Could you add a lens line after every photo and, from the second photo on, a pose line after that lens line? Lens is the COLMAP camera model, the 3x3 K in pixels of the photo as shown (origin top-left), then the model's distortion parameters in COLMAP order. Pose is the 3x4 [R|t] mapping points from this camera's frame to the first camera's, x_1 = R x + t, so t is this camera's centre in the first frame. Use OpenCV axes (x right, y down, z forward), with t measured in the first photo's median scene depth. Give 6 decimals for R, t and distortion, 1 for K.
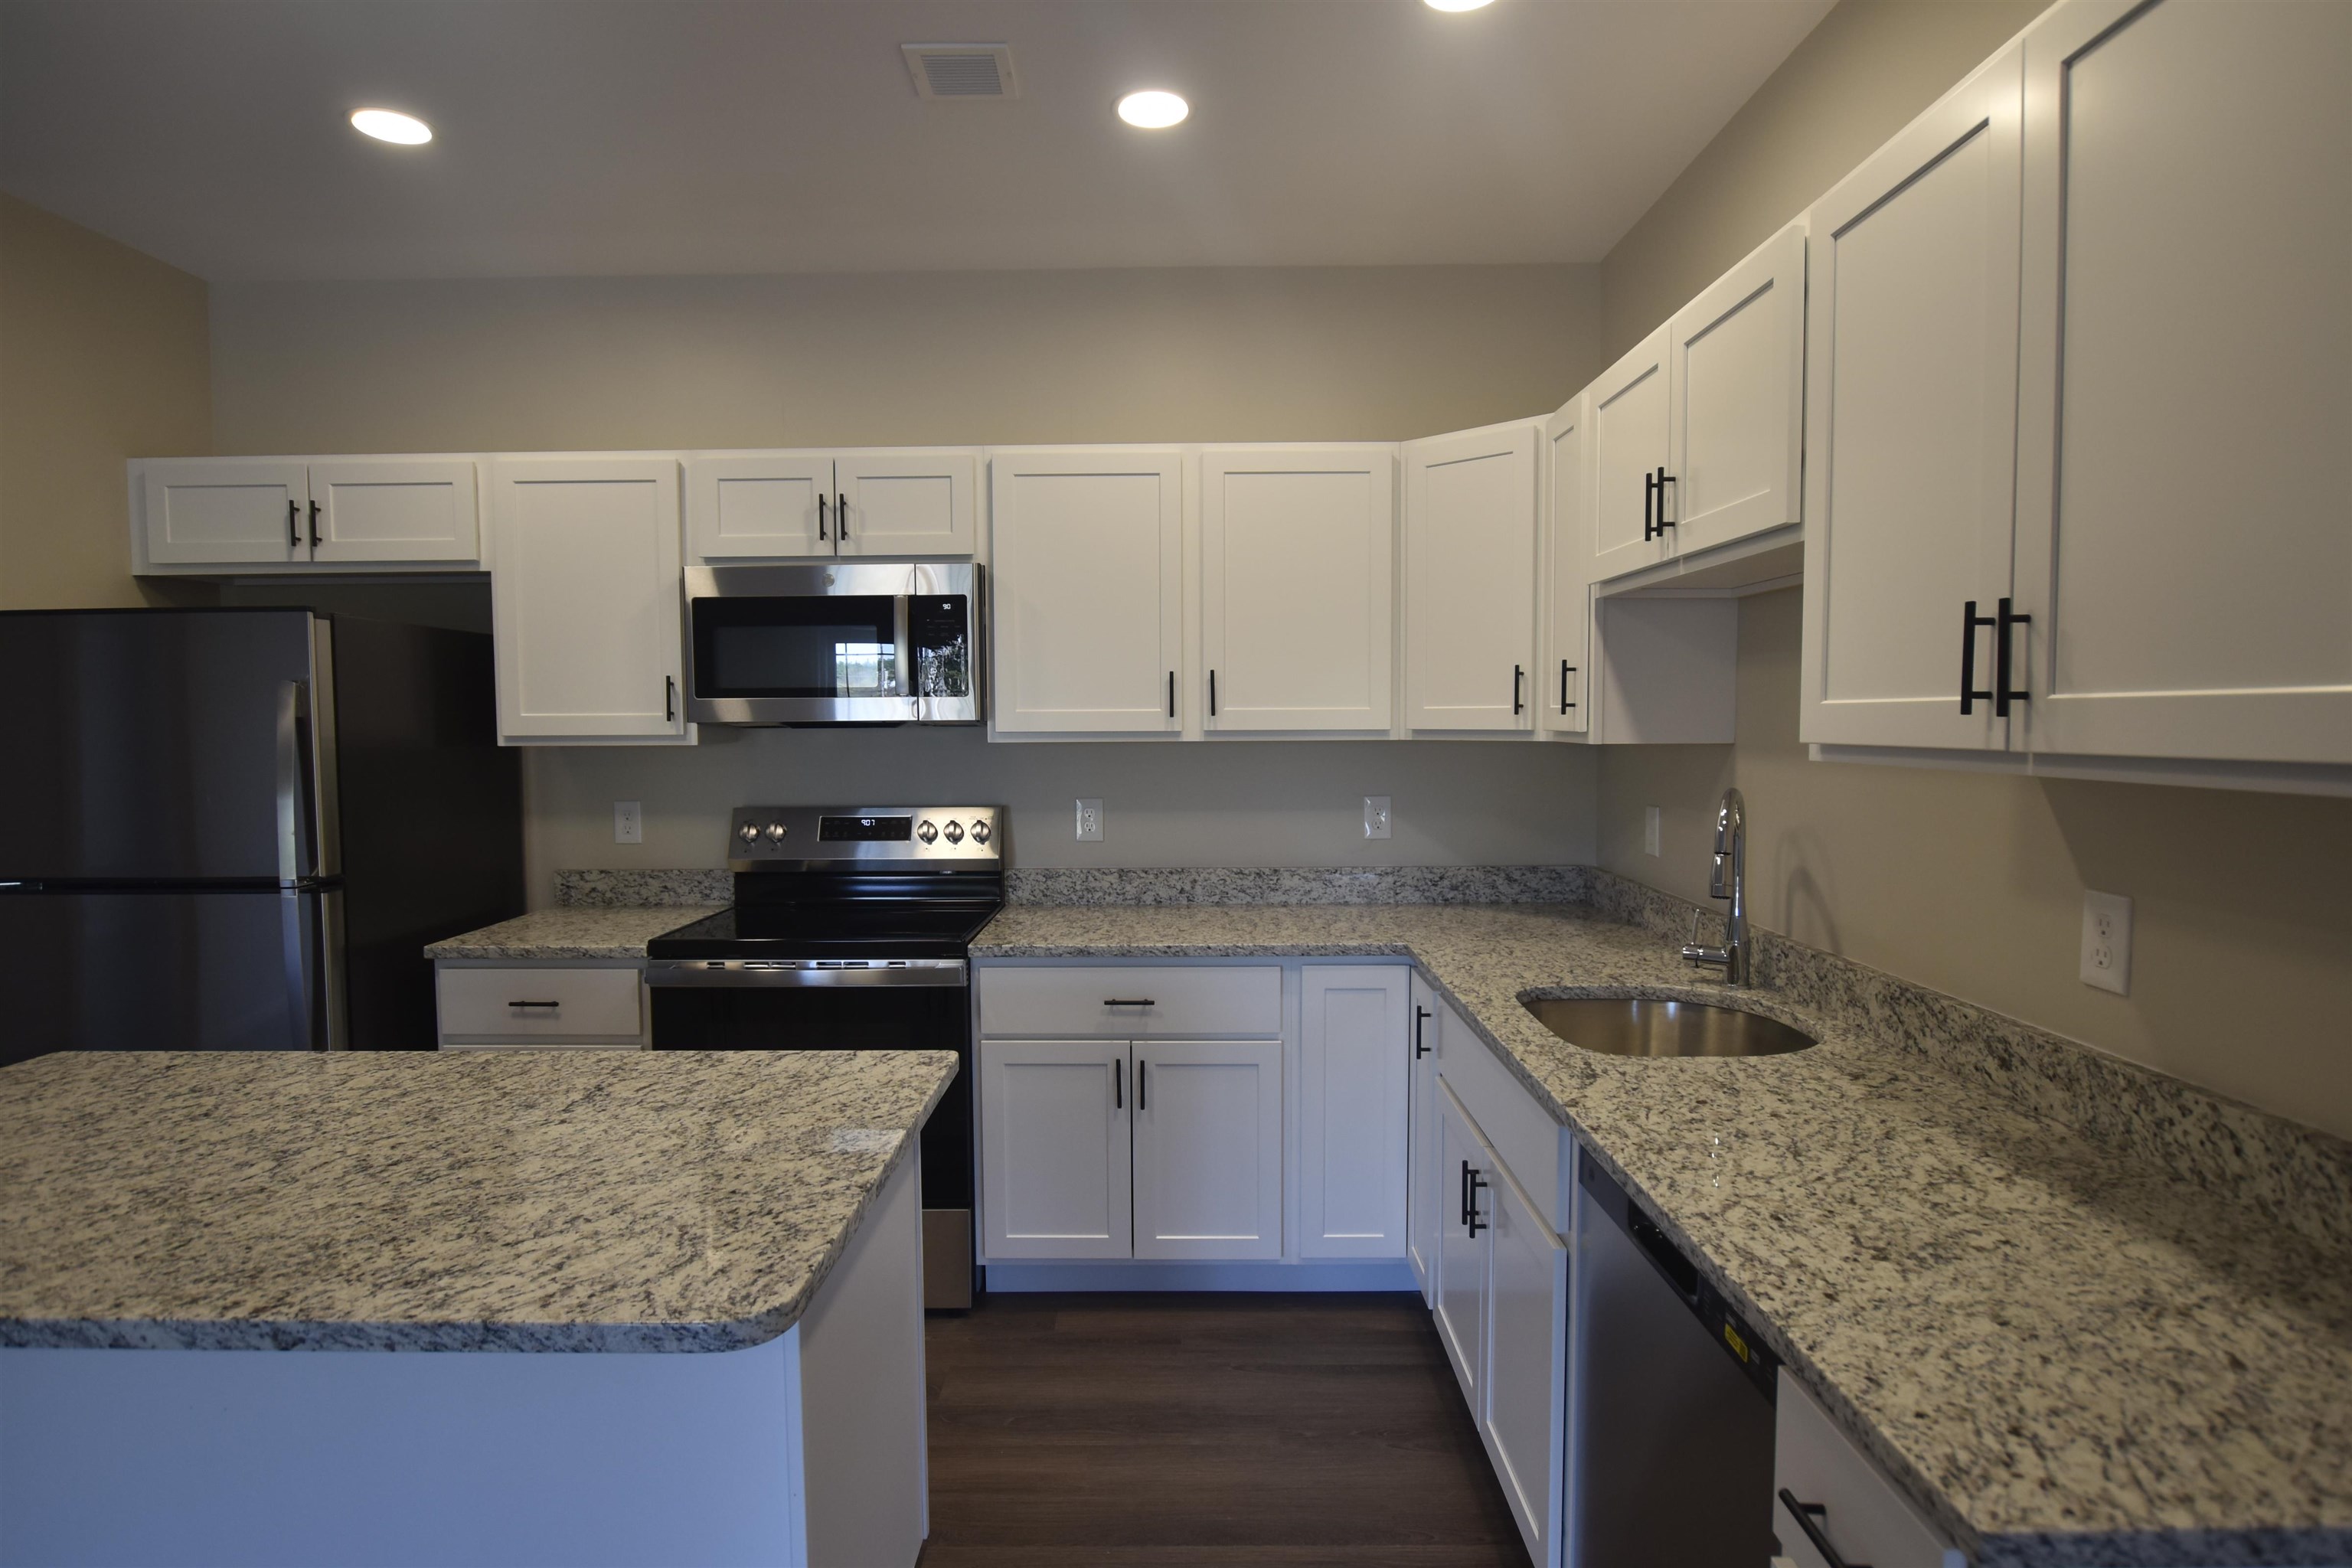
lens RADIAL K [[1265.3, 0, 1164.9], [0, 1265.3, 782.0], [0, 0, 1]] dist [-0.002756, 0.000221]
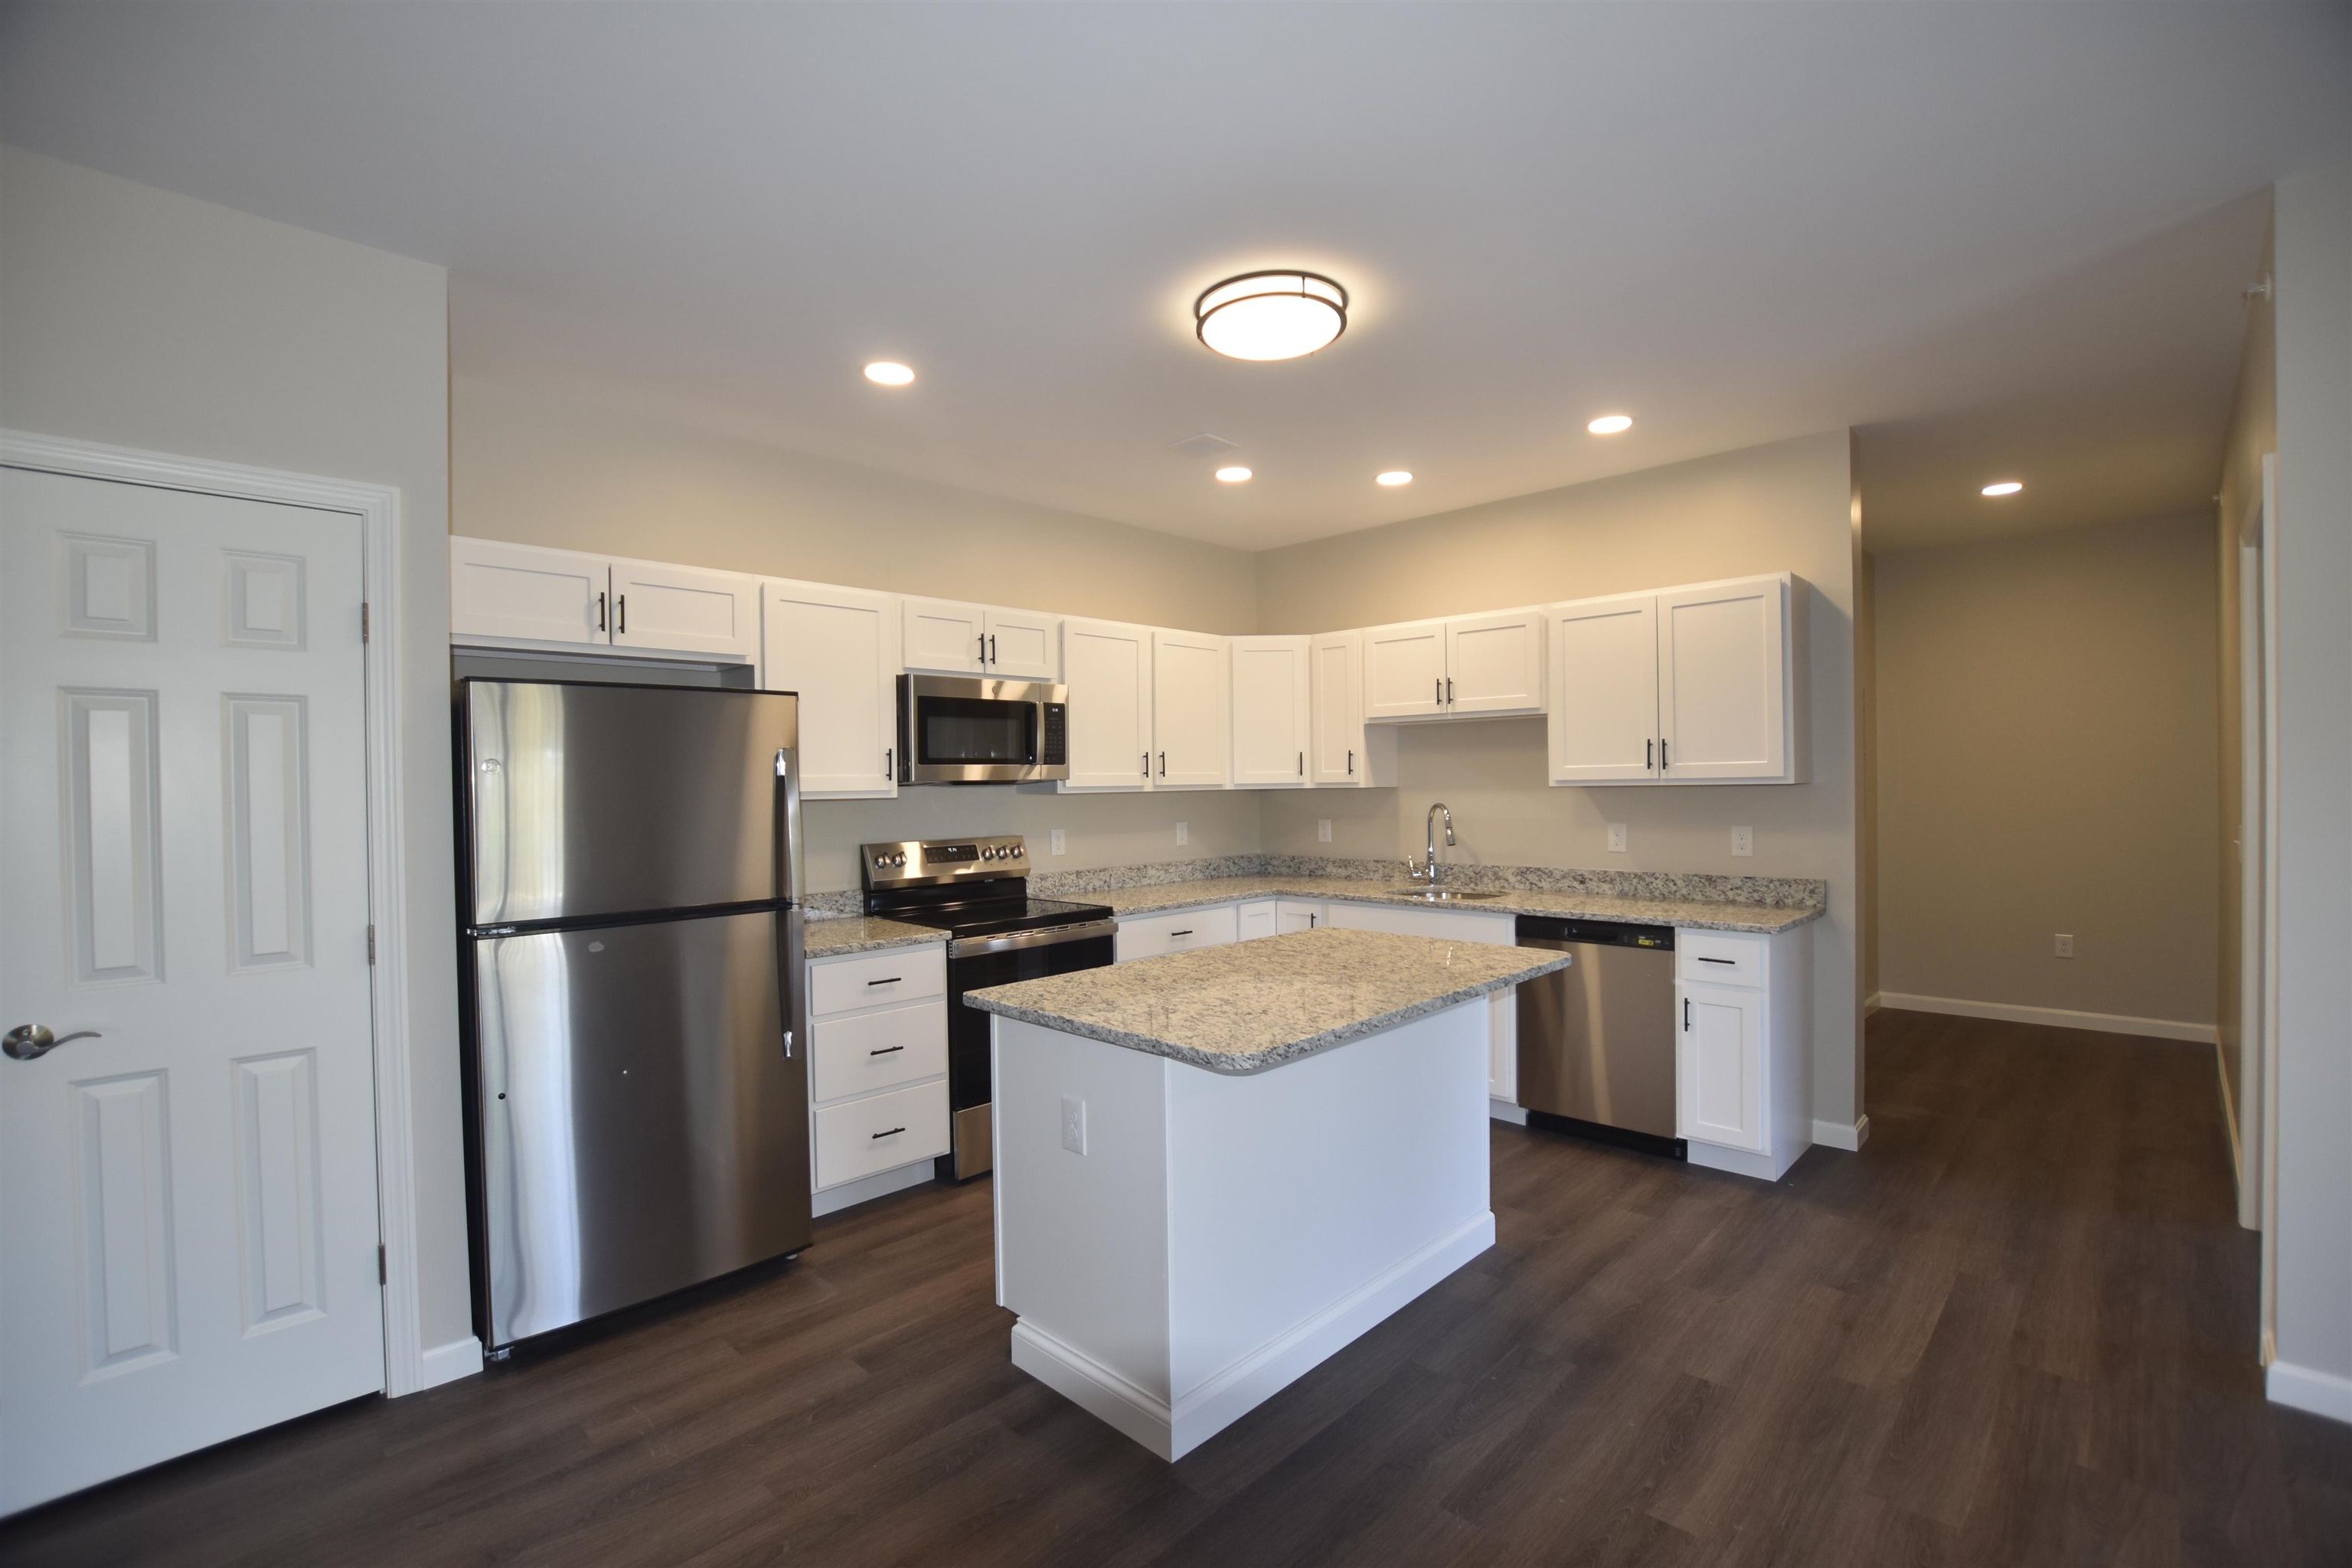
lens RADIAL K [[1047.3, 0, 1176.6], [0, 1047.3, 789.5], [0, 0, 1]] dist [-0.001556, -0.000016]
pose [[0.689850, -0.007158, 0.723917, -1.028613], [0.048489, 0.998162, -0.036338, 0.020588], [-0.722326, 0.060170, 0.688930, -0.041554]]
